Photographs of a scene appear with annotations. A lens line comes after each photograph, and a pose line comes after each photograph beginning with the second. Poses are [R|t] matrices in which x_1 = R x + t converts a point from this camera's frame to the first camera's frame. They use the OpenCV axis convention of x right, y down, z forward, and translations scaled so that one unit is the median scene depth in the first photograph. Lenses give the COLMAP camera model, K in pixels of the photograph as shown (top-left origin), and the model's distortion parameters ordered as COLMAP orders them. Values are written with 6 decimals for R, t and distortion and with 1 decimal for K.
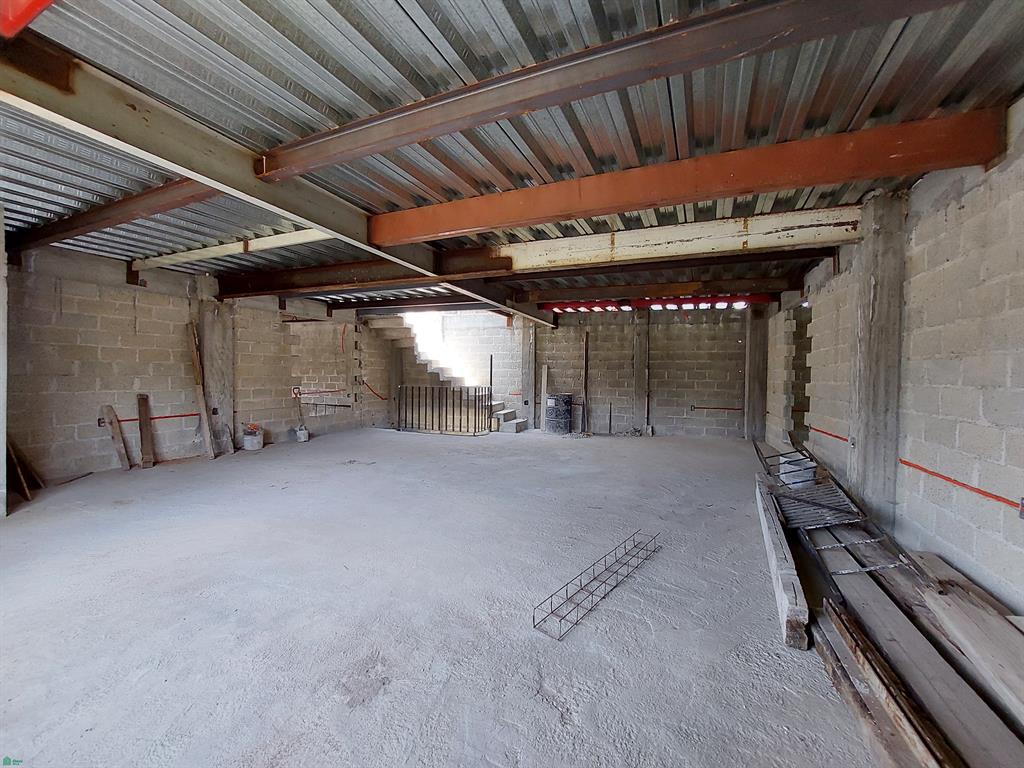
lens RADIAL K [[407.3, 0, 519.0], [0, 407.3, 383.3], [0, 0, 1]] dist [-0.019018, 0.000058]
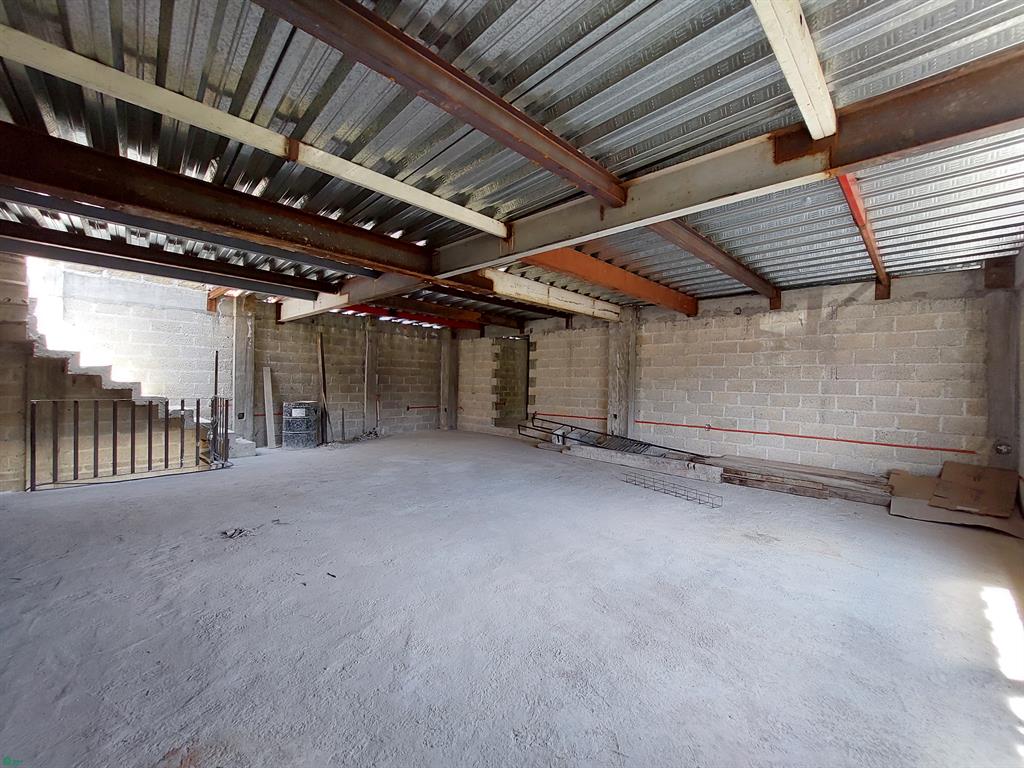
lens RADIAL K [[407.3, 0, 519.0], [0, 407.3, 383.3], [0, 0, 1]] dist [-0.019018, 0.000058]
pose [[0.373846, -0.006909, 0.927465, -0.535962], [0.004582, 0.999974, 0.005602, -0.016483], [-0.927480, 0.002156, 0.373868, 0.264181]]
